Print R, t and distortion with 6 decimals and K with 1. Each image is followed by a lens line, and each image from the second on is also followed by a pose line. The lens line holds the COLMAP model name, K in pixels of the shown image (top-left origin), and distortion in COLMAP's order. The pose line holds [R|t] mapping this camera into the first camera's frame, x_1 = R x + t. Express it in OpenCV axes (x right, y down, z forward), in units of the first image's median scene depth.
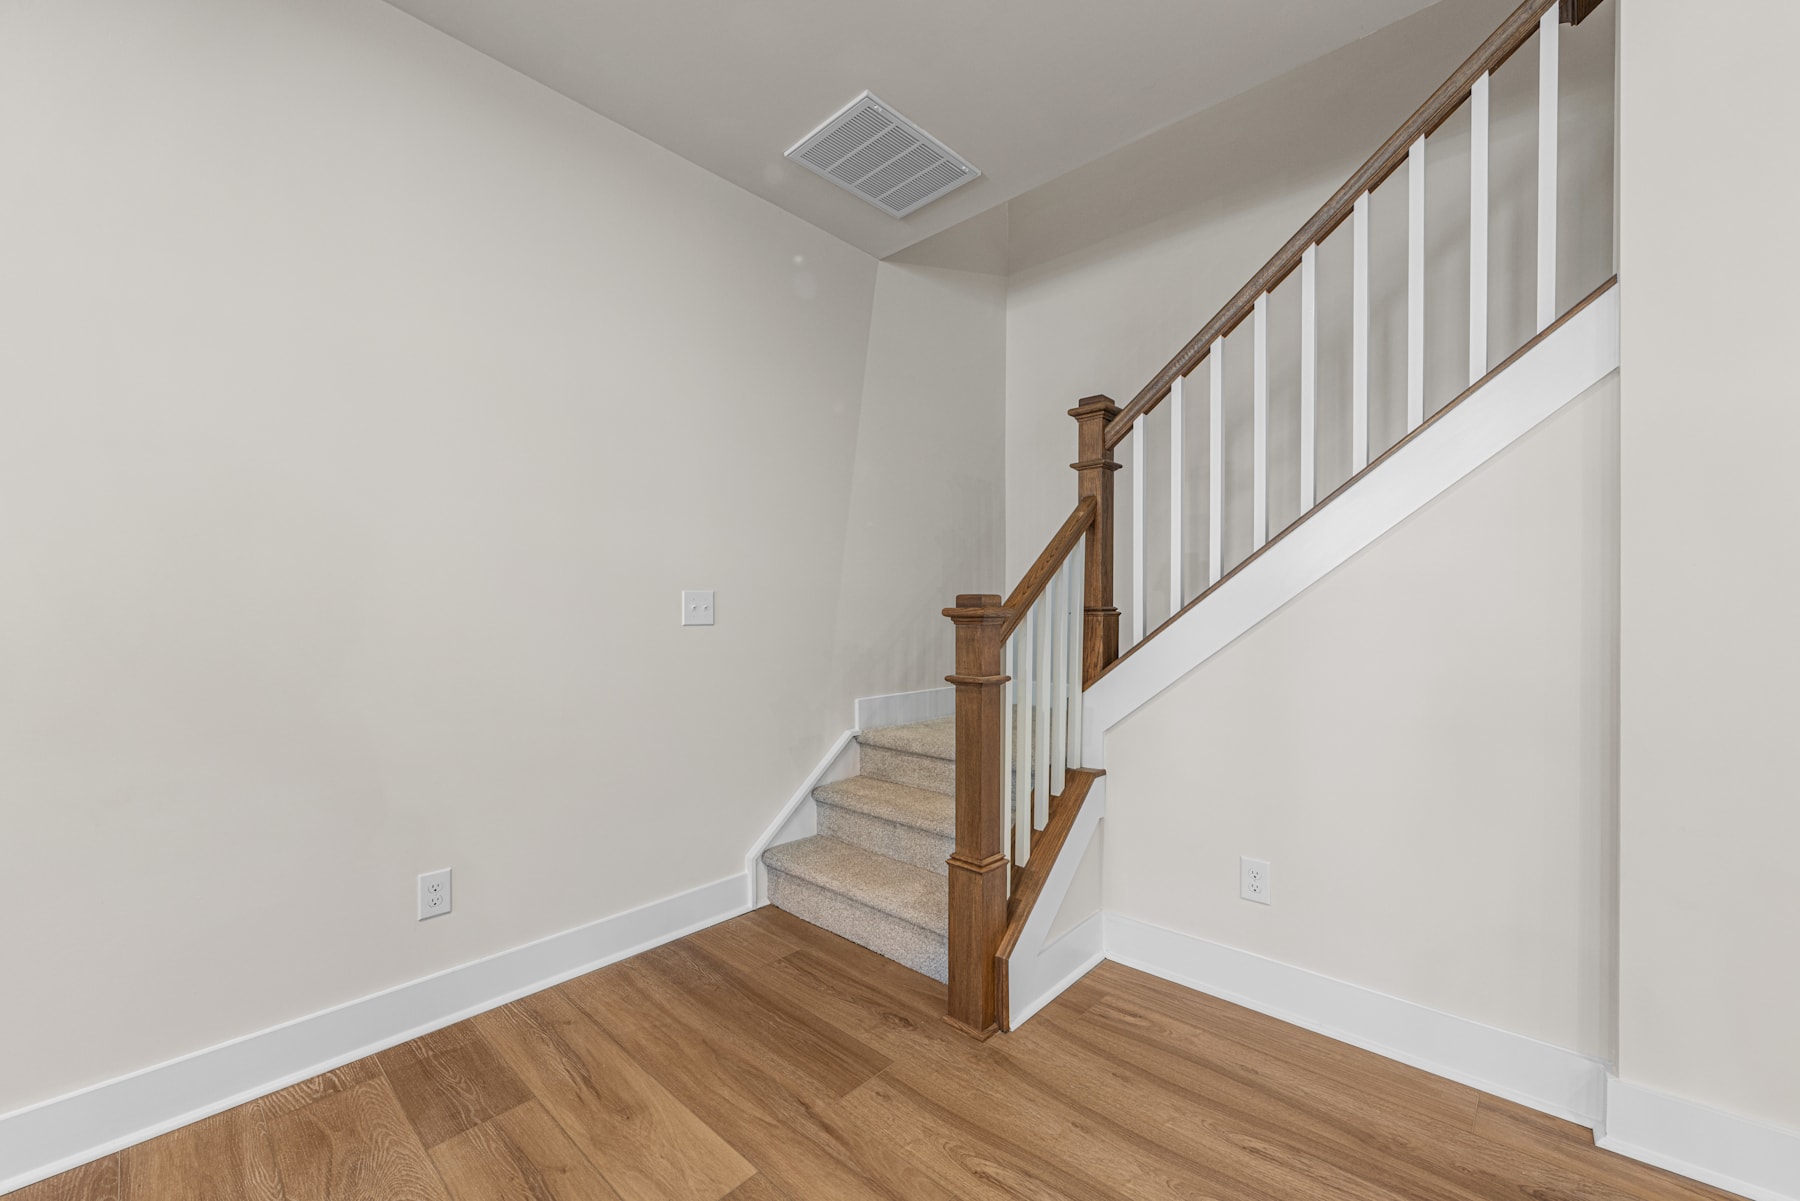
lens RADIAL K [[712.0, 0, 896.2], [0, 712.0, 607.7], [0, 0, 1]] dist [-0.002492, -0.000229]
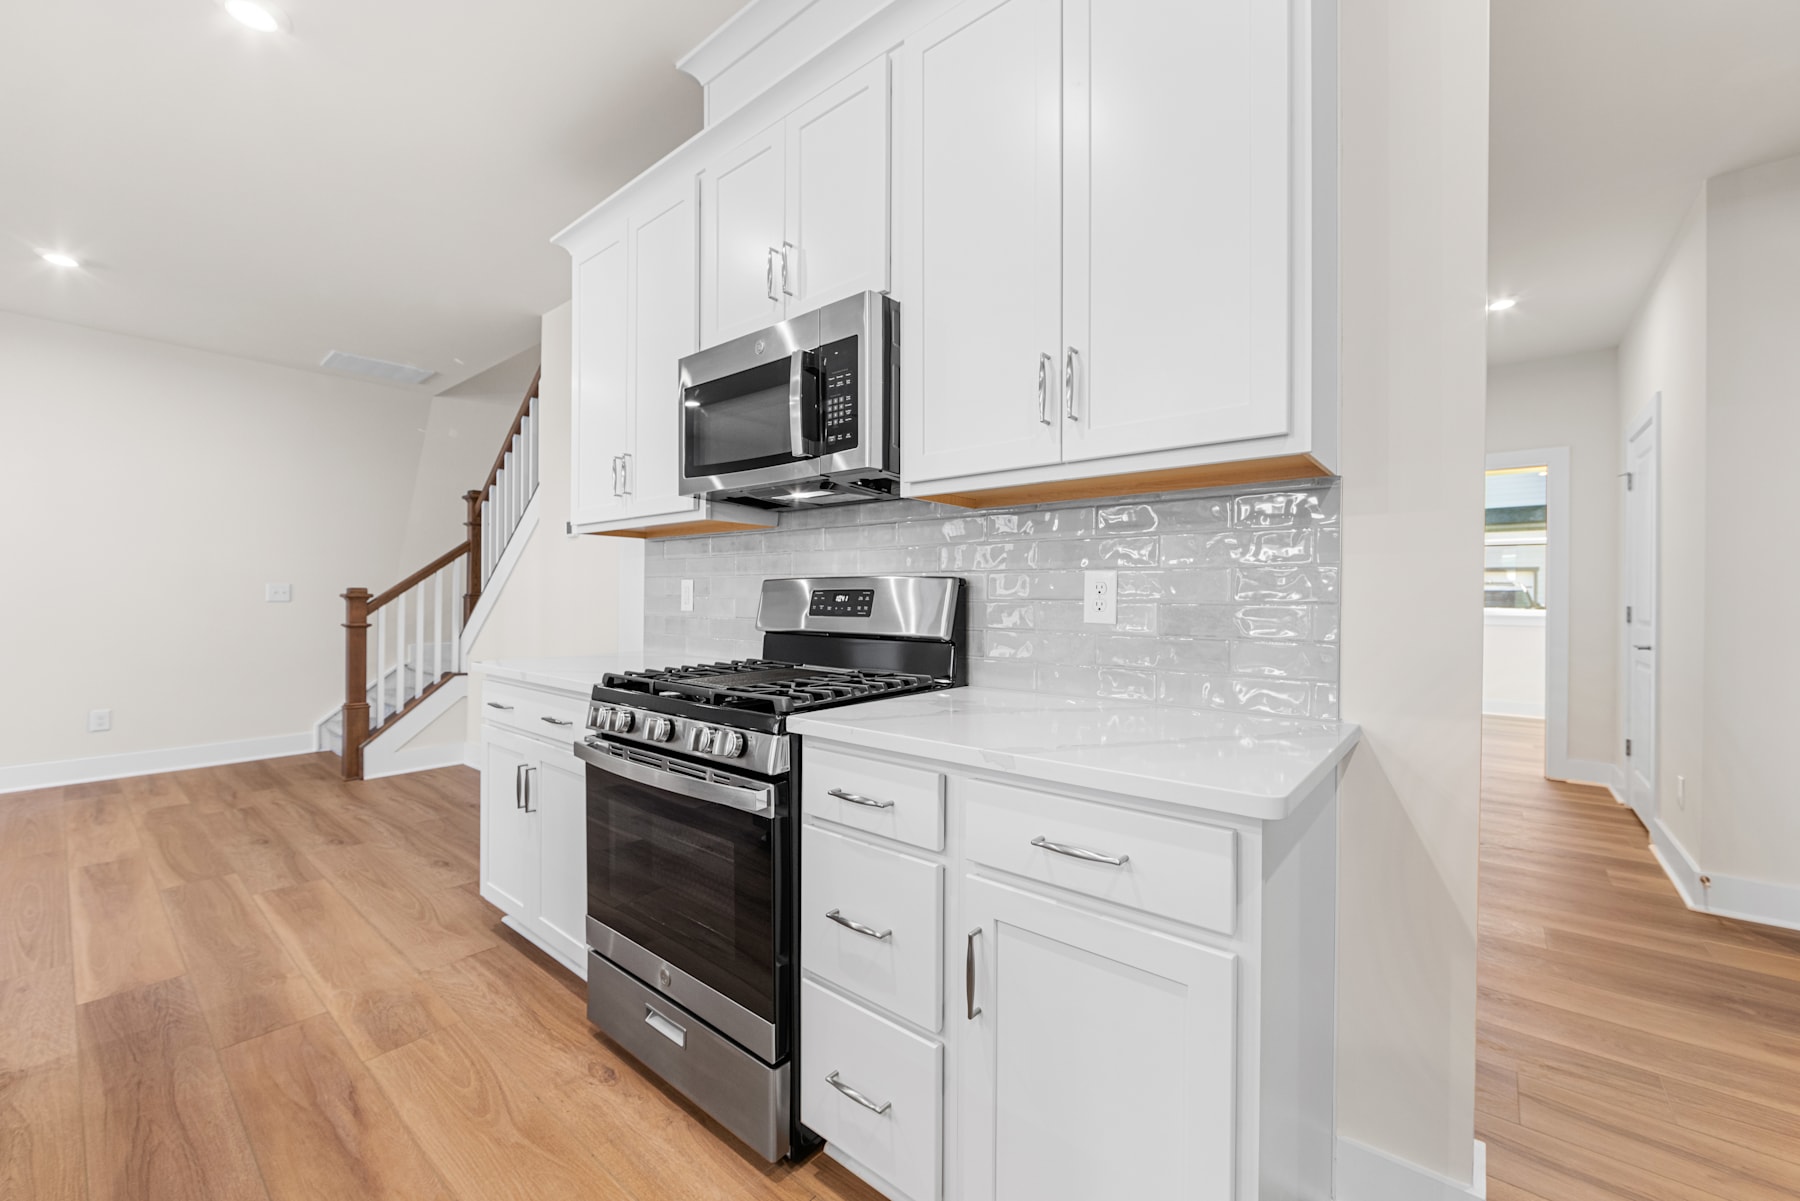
lens RADIAL K [[707.2, 0, 903.5], [0, 707.2, 597.2], [0, 0, 1]] dist [-0.002477, -0.000383]
pose [[0.998699, 0.012028, 0.049554, 1.422889], [-0.011882, 0.999924, -0.003240, -0.001768], [-0.049589, 0.002647, 0.998766, -1.078266]]
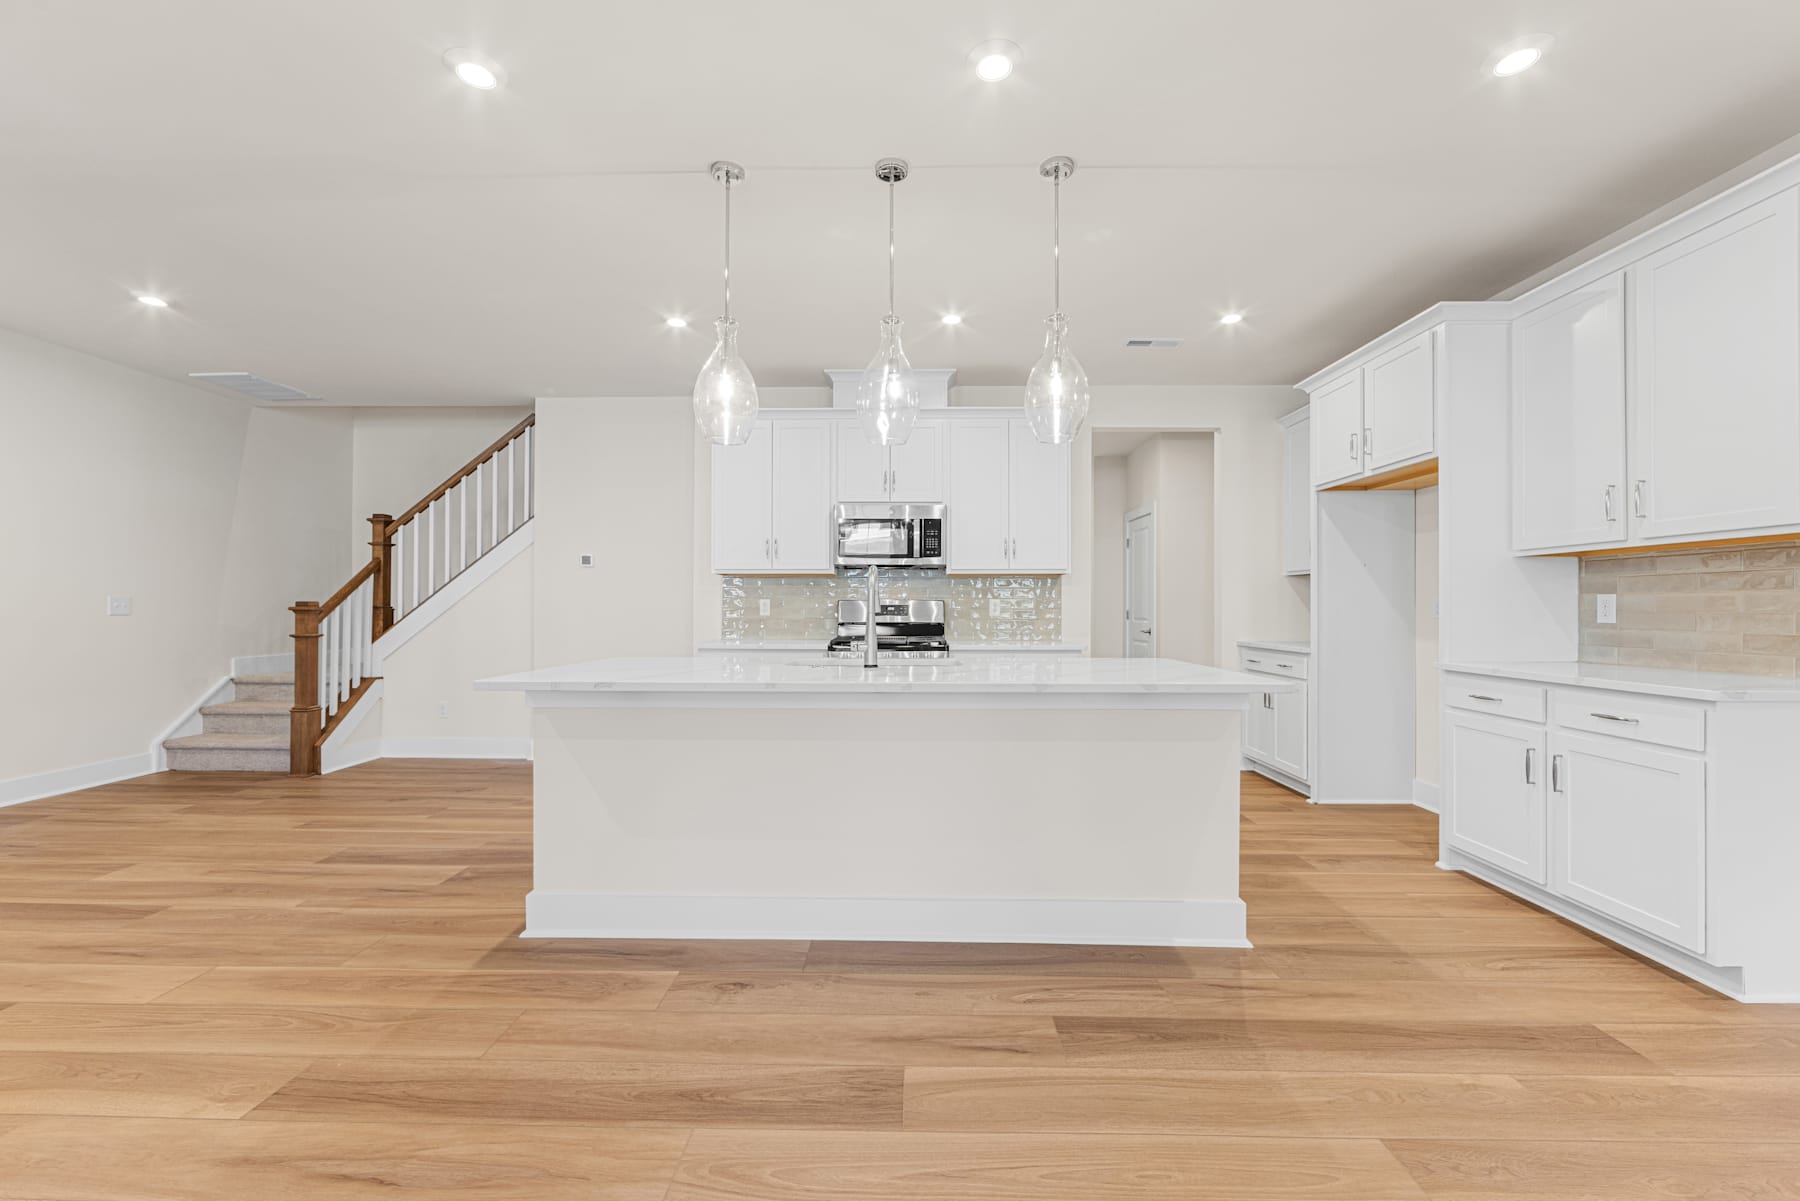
lens RADIAL K [[712.0, 0, 896.2], [0, 712.0, 607.7], [0, 0, 1]] dist [-0.002492, -0.000229]
pose [[0.747851, 0.005571, 0.663844, 0.005550], [-0.004151, 0.999984, -0.003715, 0.003790], [-0.663854, 0.000023, 0.747862, -1.805548]]
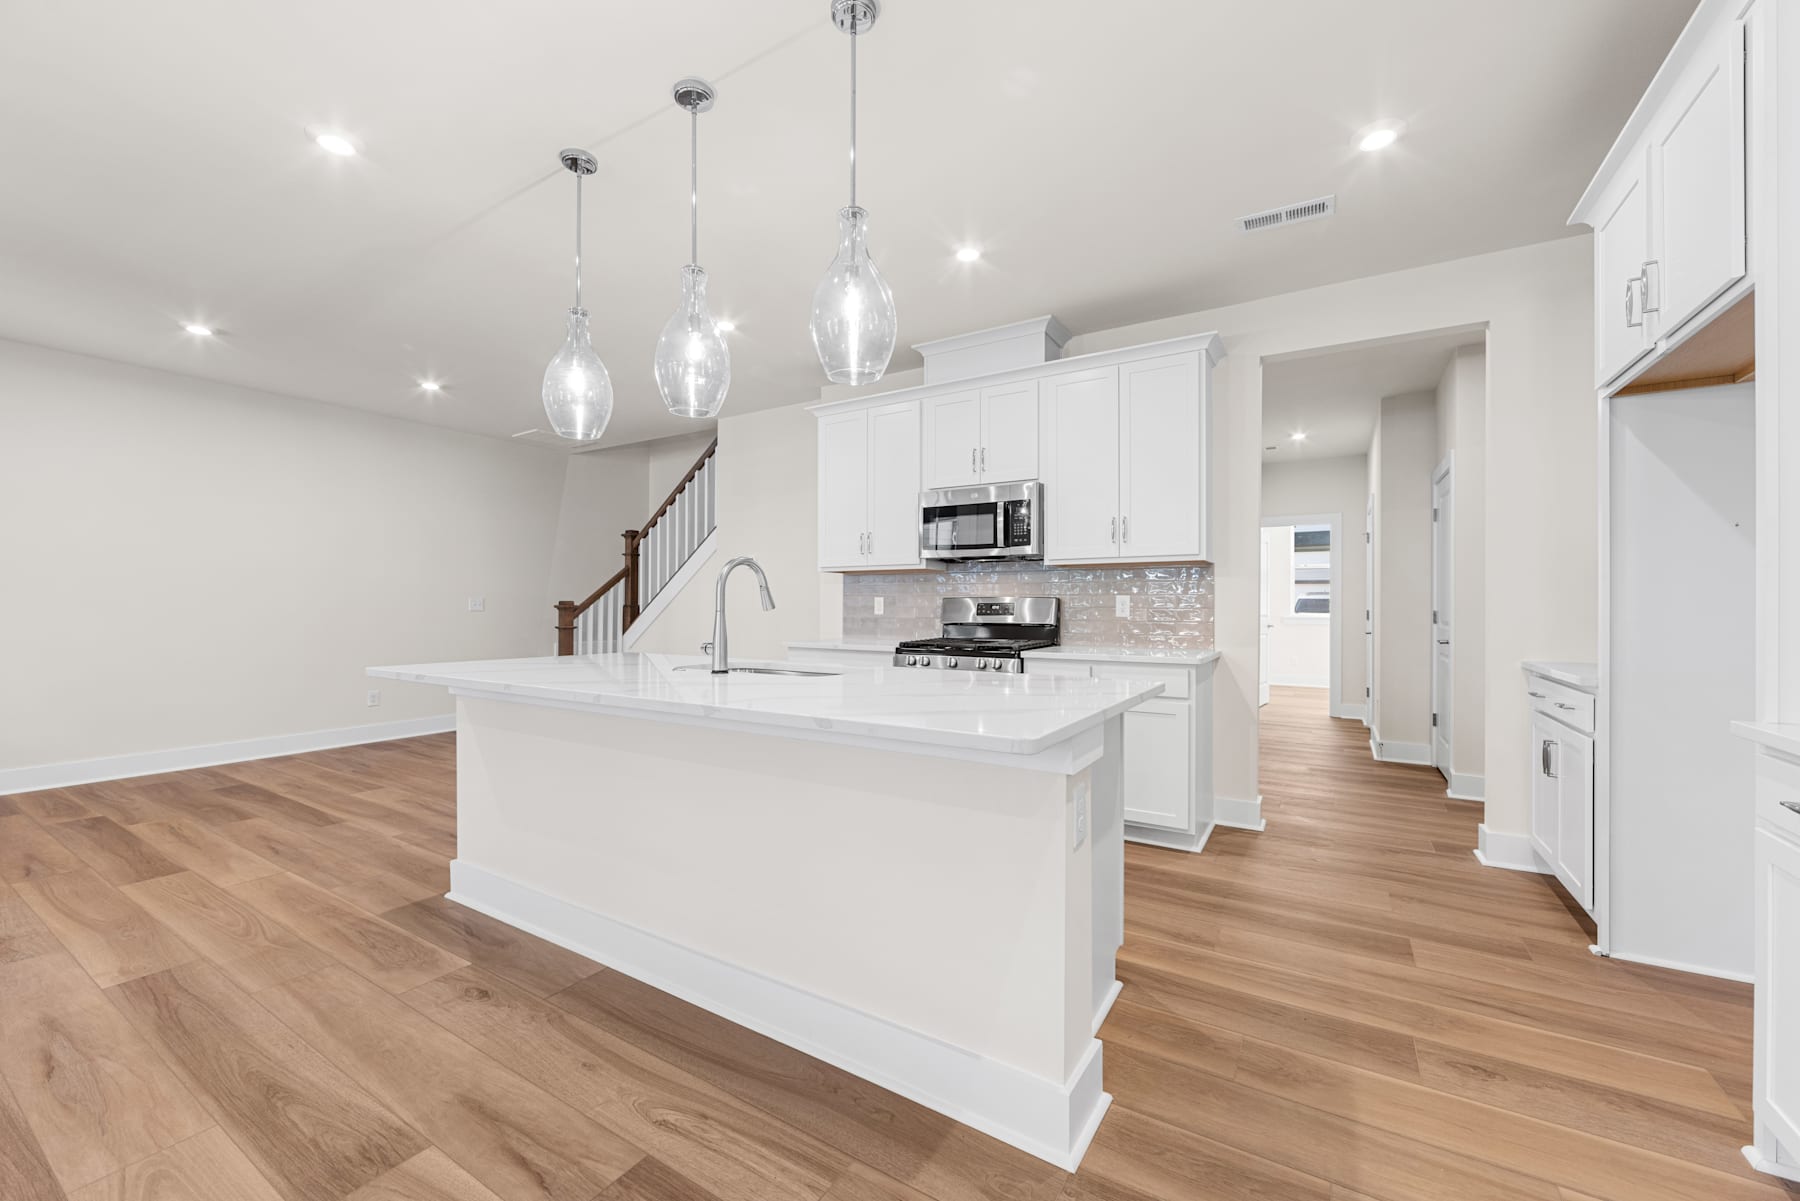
lens RADIAL K [[704.6, 0, 902.1], [0, 704.6, 609.0], [0, 0, 1]] dist [-0.002518, -0.000387]
pose [[0.981631, 0.006722, 0.190668, 0.812452], [-0.007097, 0.999974, 0.001281, 0.002256], [-0.190655, -0.002611, 0.981654, -1.946630]]
